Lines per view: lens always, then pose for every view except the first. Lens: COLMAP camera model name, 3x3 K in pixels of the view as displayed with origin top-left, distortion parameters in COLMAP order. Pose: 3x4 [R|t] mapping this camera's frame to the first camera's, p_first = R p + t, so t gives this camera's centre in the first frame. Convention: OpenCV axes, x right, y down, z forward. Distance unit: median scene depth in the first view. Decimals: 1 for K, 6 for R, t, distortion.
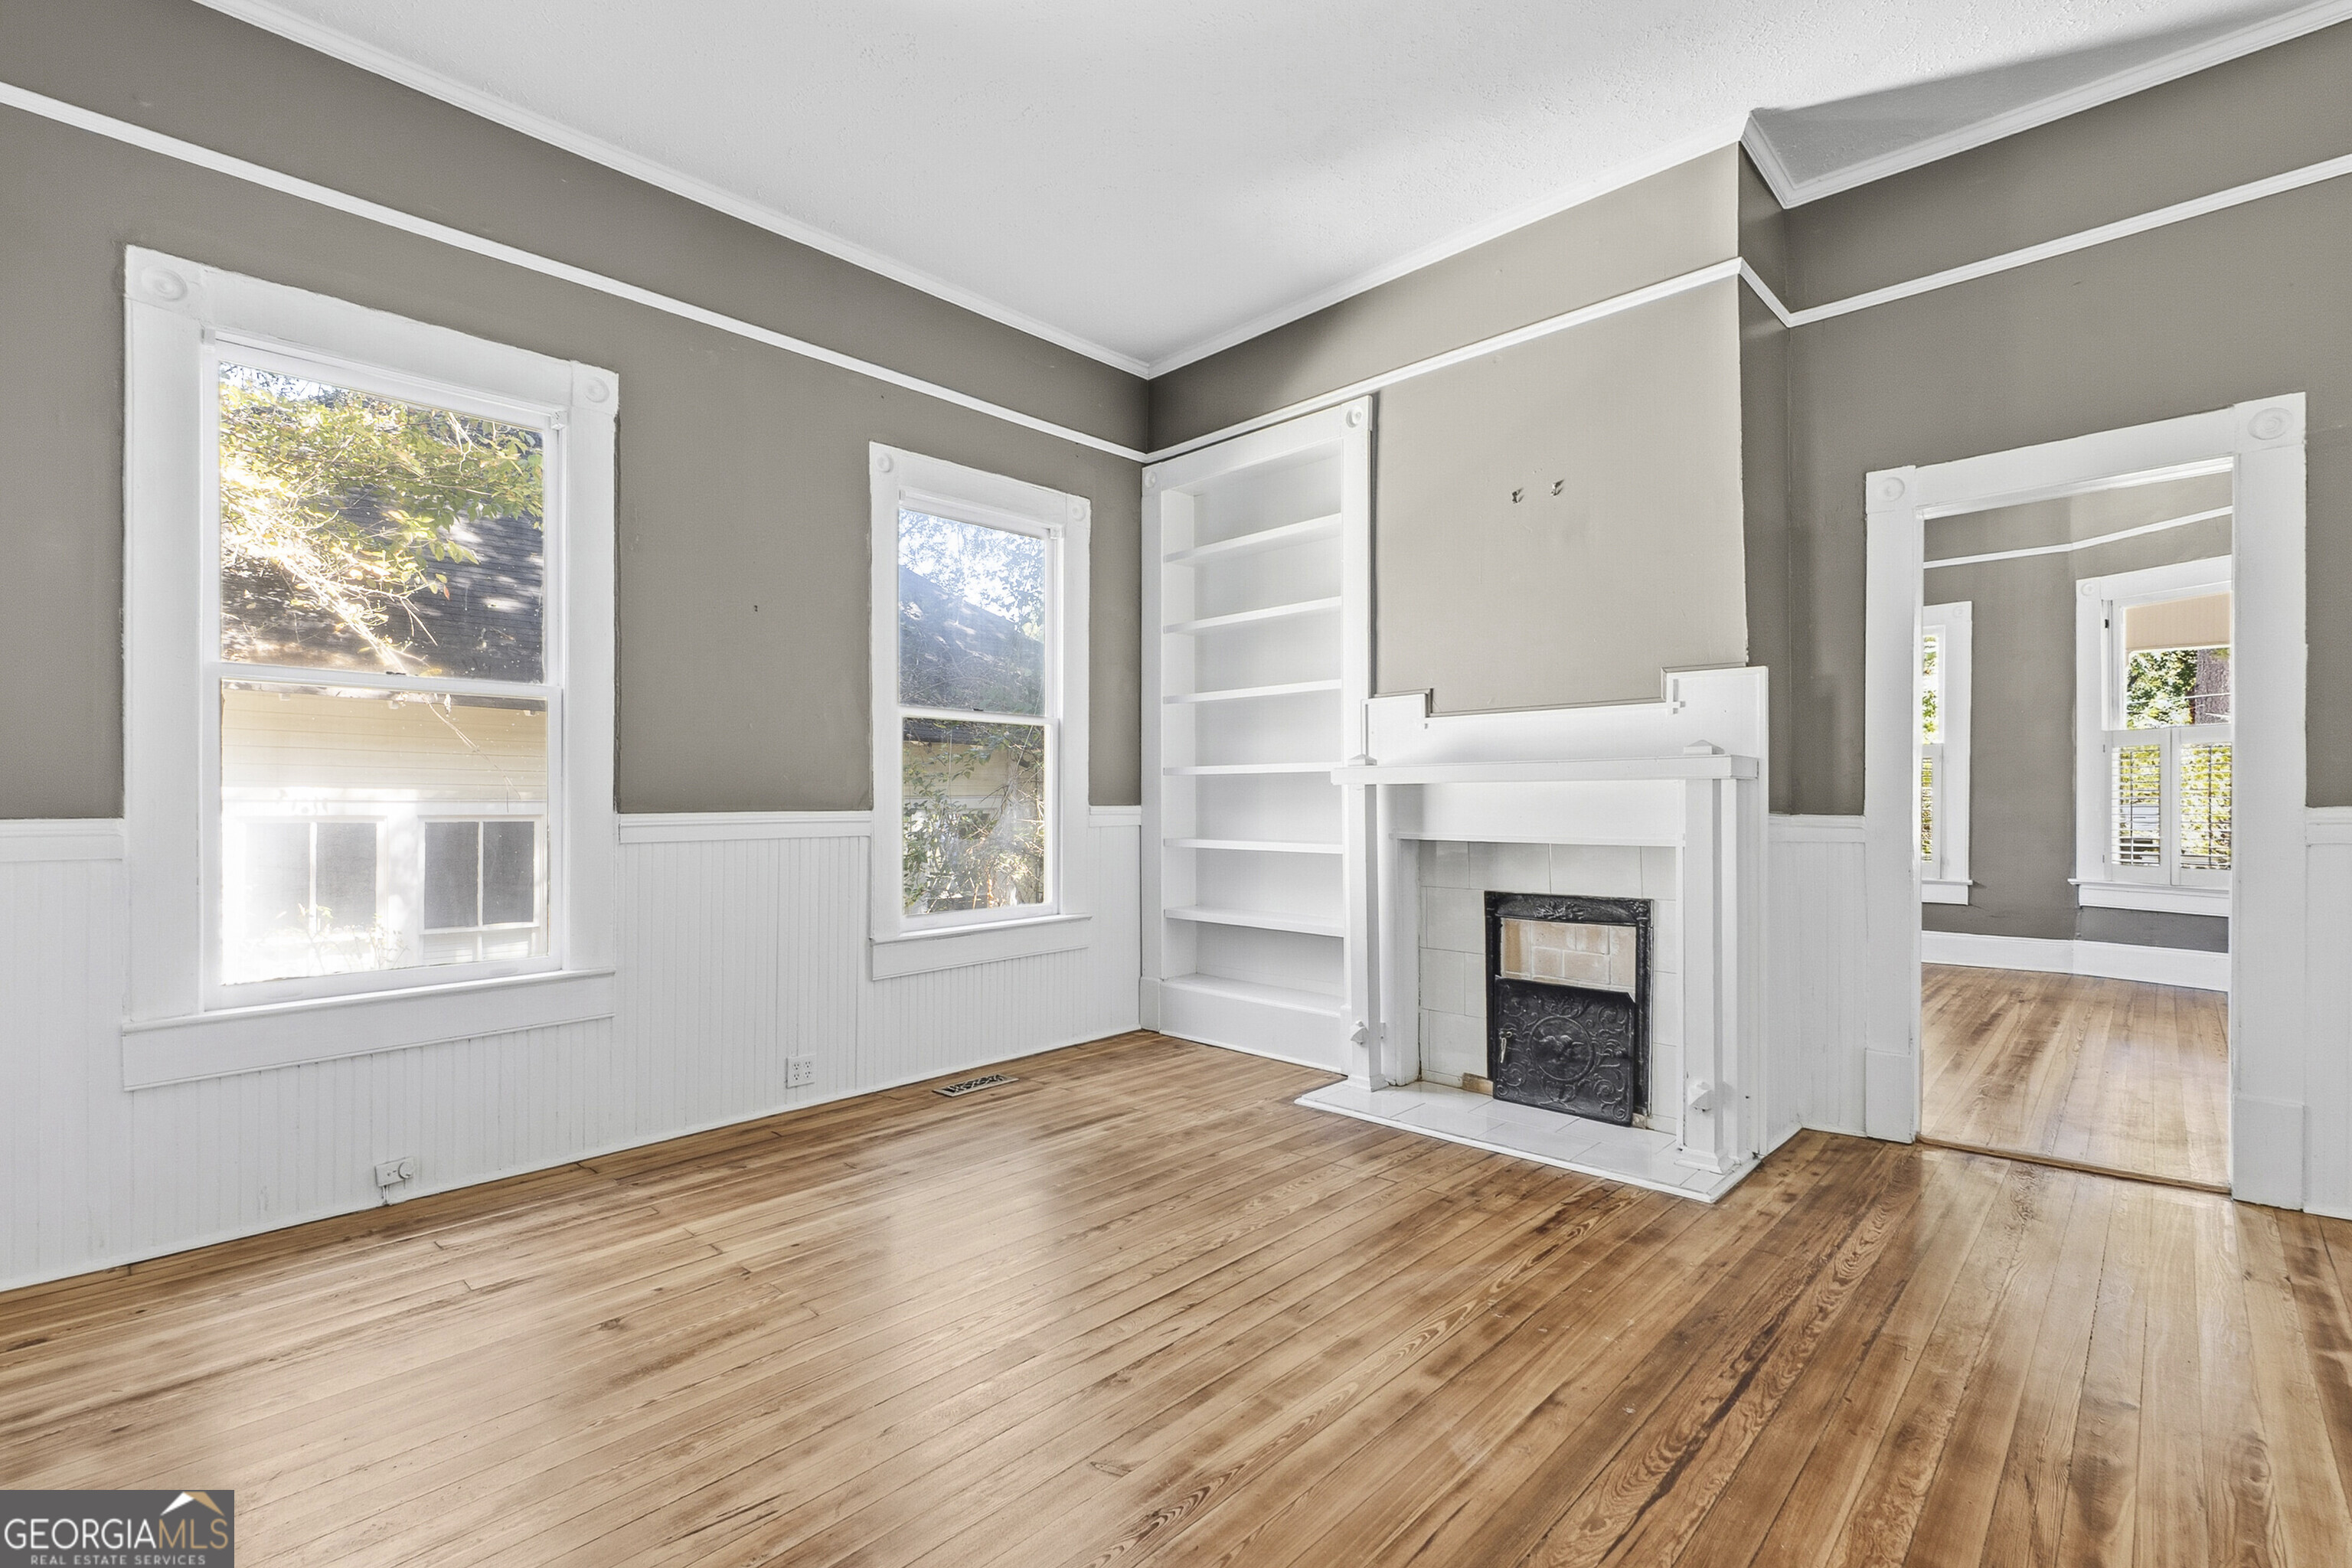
lens RADIAL K [[1024.1, 0, 1182.5], [0, 1024.1, 802.6], [0, 0, 1]] dist [-0.008211, 0.002583]
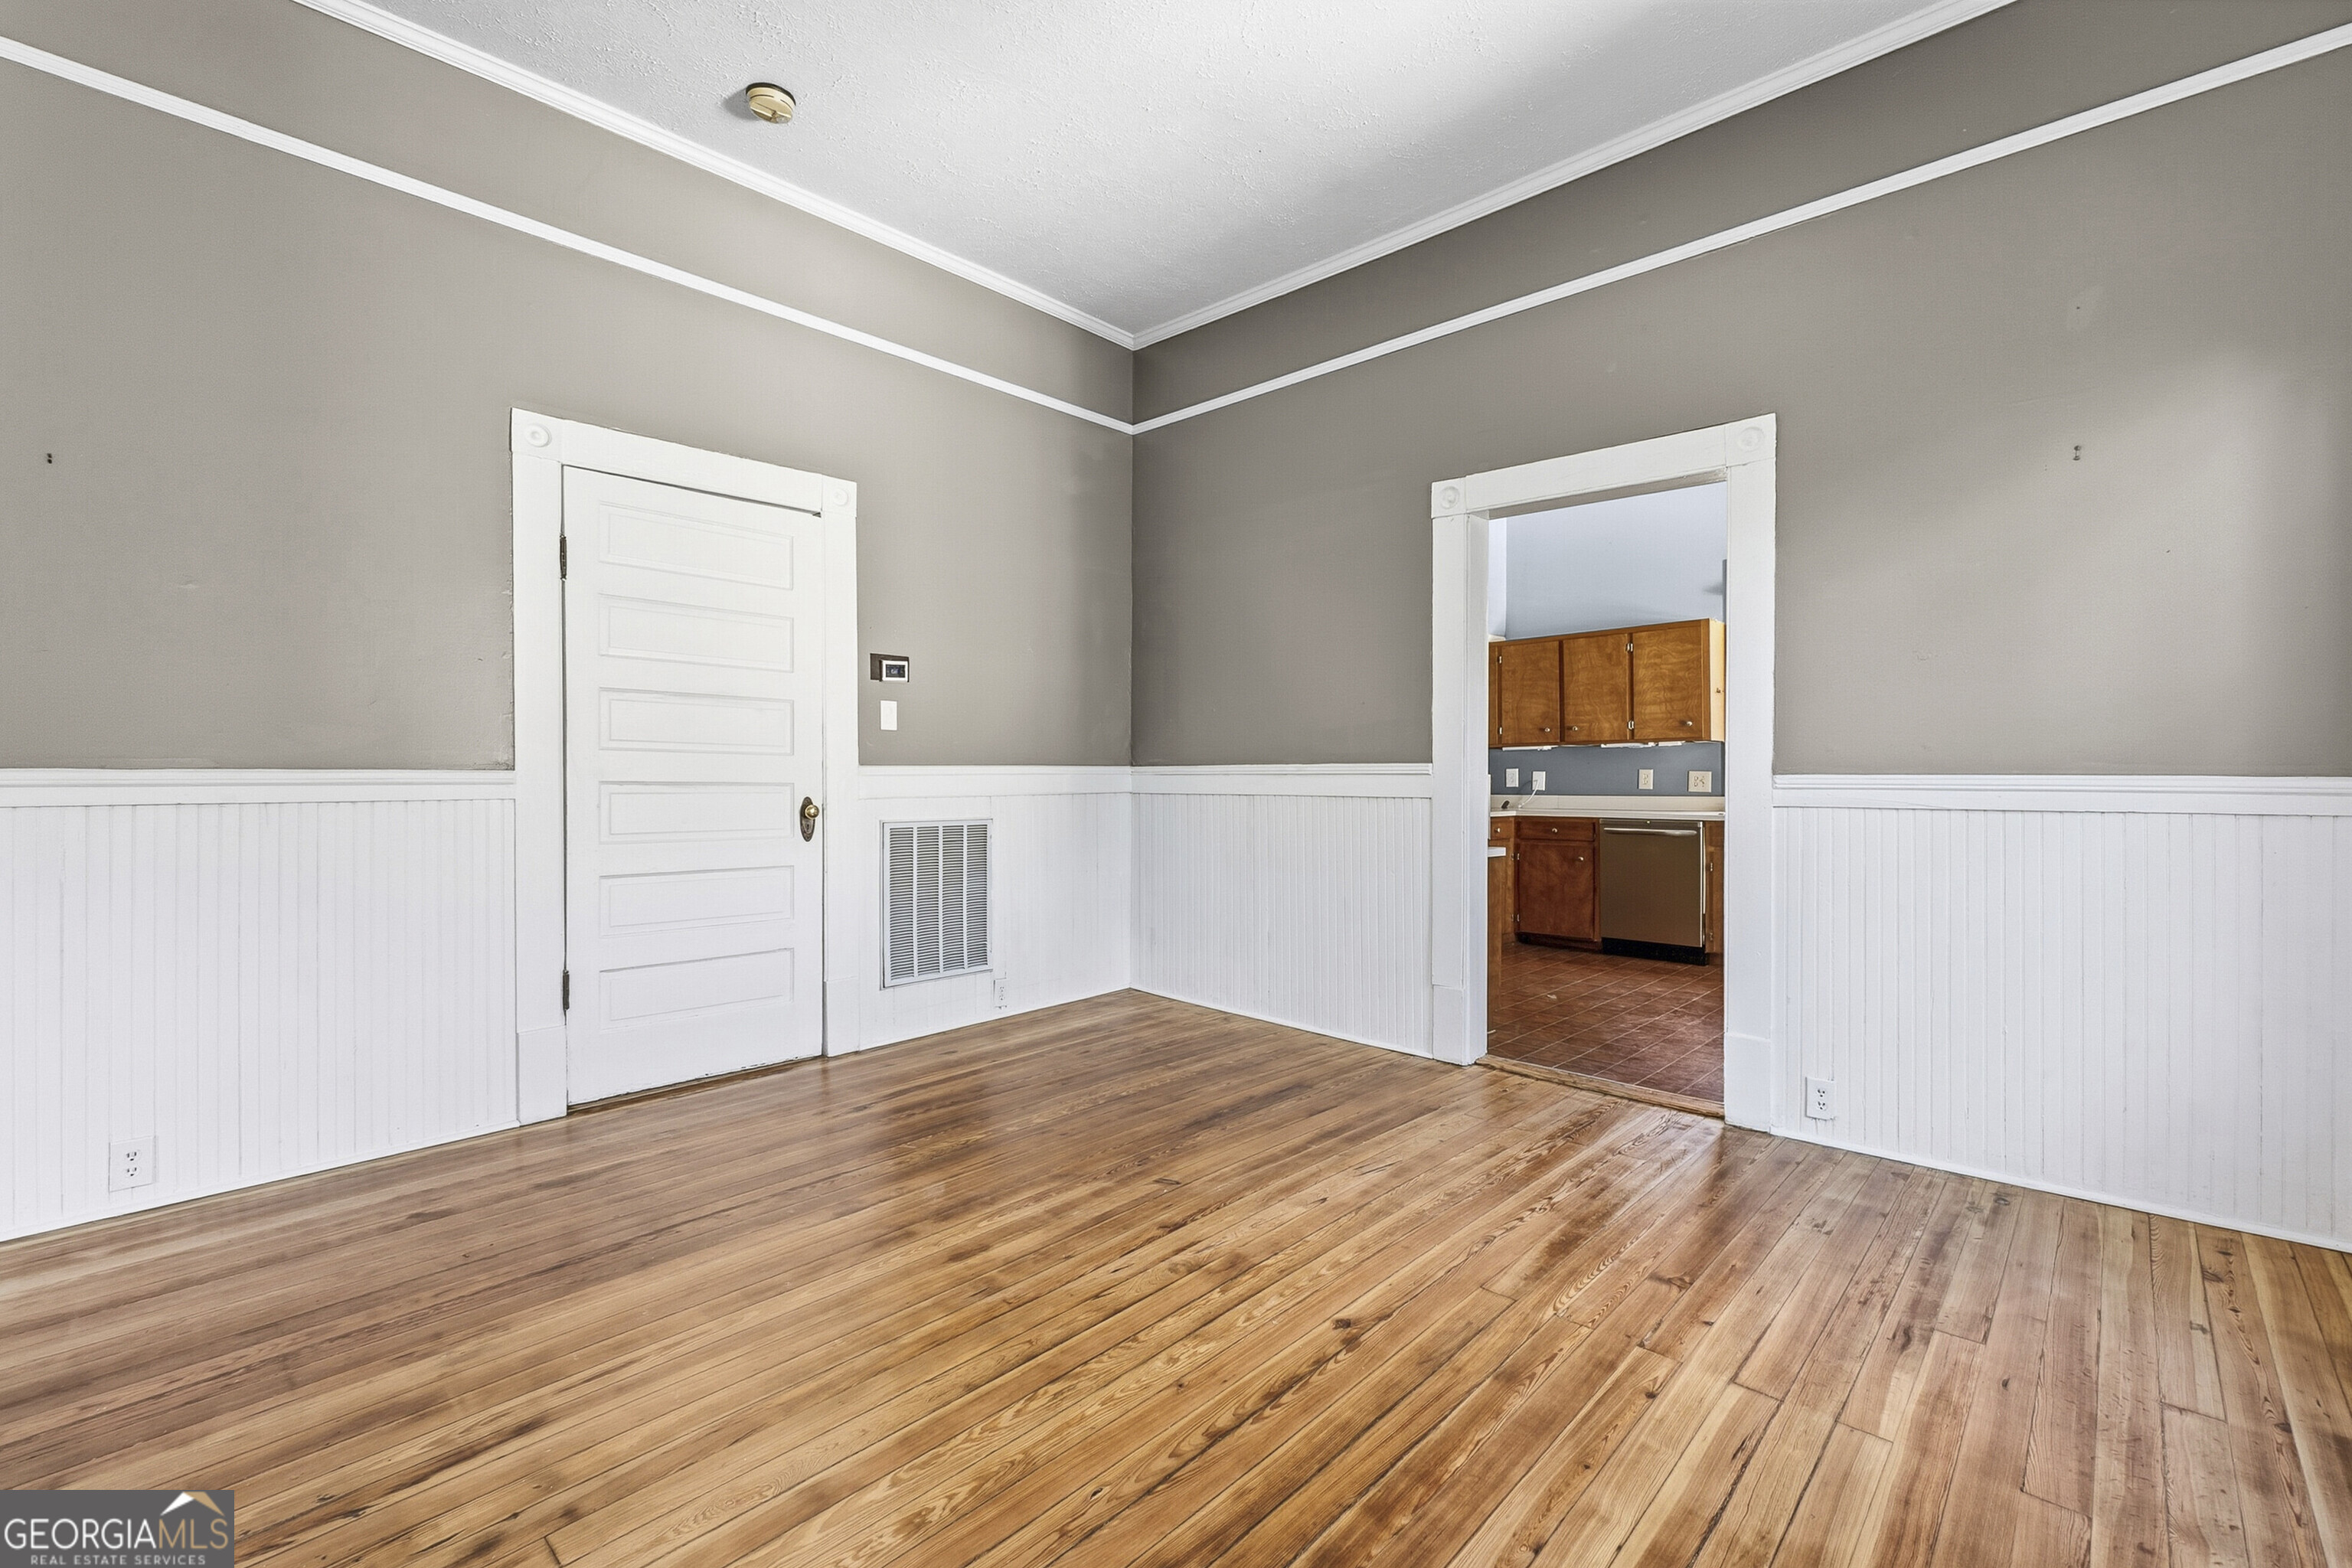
lens RADIAL K [[1024.1, 0, 1168.6], [0, 1024.1, 806.0], [0, 0, 1]] dist [-0.008211, 0.002583]
pose [[-0.999938, 0.003662, 0.010474, -0.055538], [0.003887, 0.999759, 0.021614, 0.015259], [-0.010392, 0.021654, -0.999712, 1.547059]]
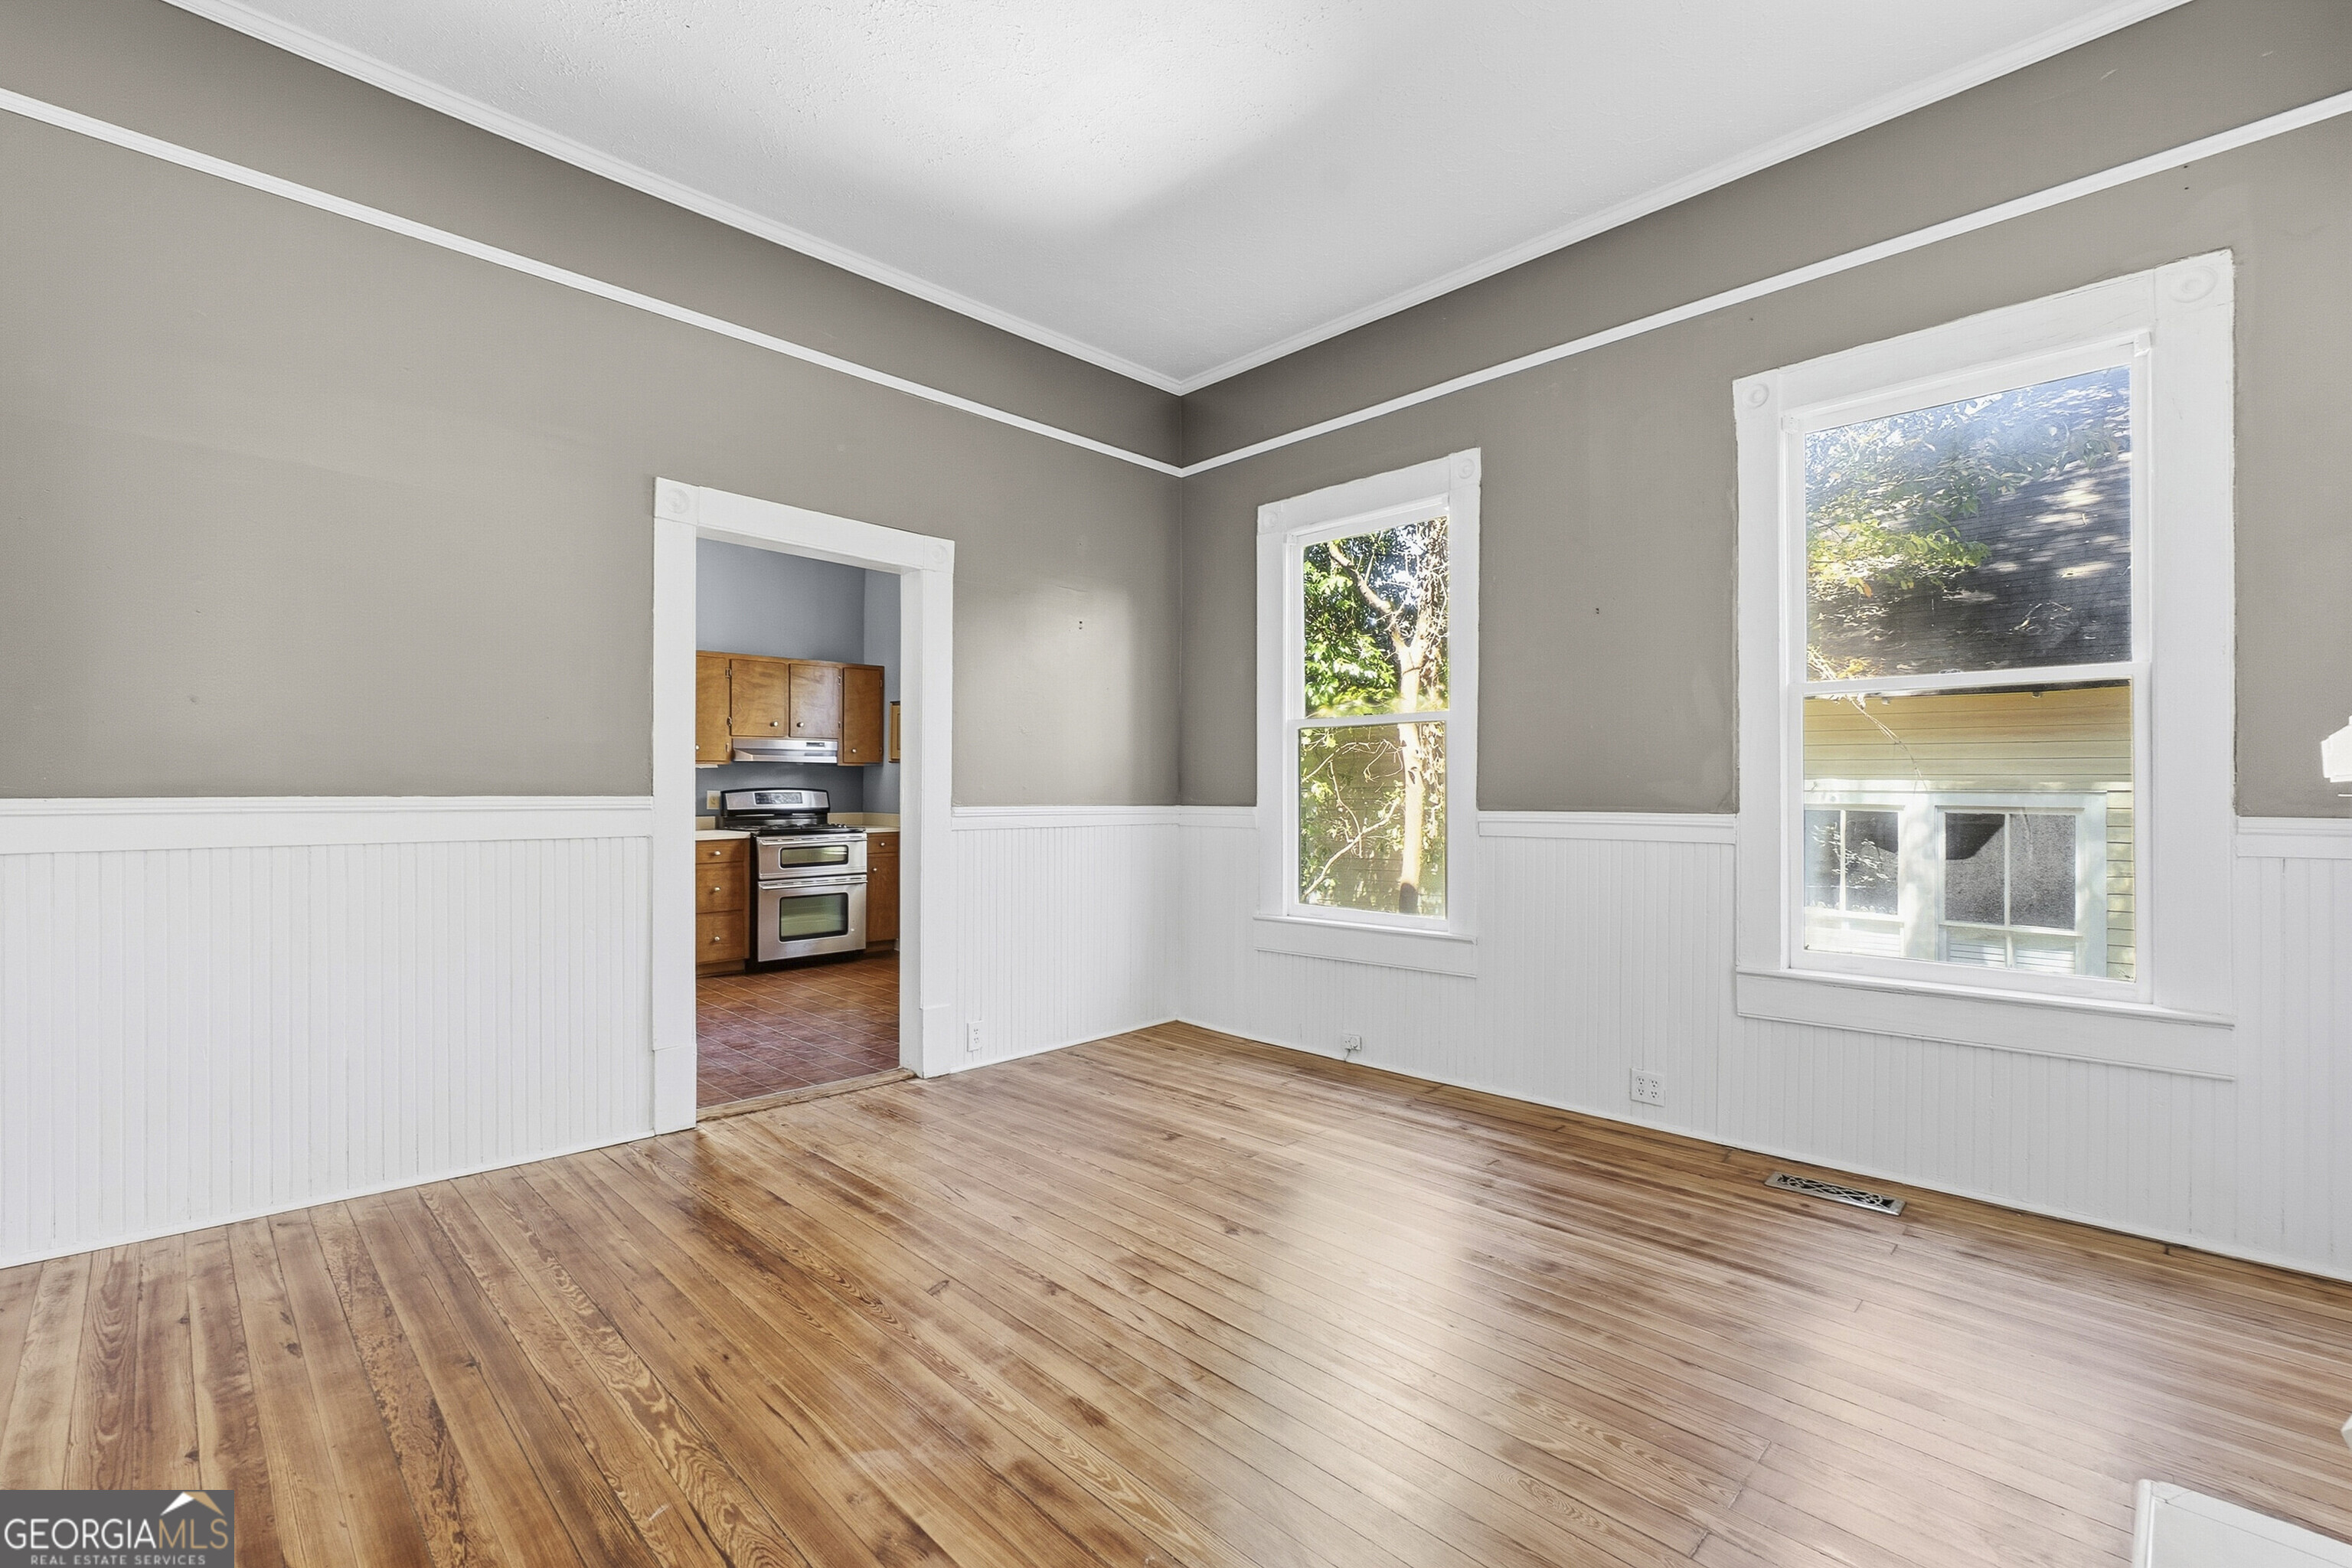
lens RADIAL K [[1024.1, 0, 1186.0], [0, 1024.1, 775.2], [0, 0, 1]] dist [-0.008211, 0.002583]
pose [[-0.021810, -0.011210, -0.999699, 0.791534], [0.000490, 0.999937, -0.011223, -0.020363], [0.999762, -0.000735, -0.021803, 0.815042]]
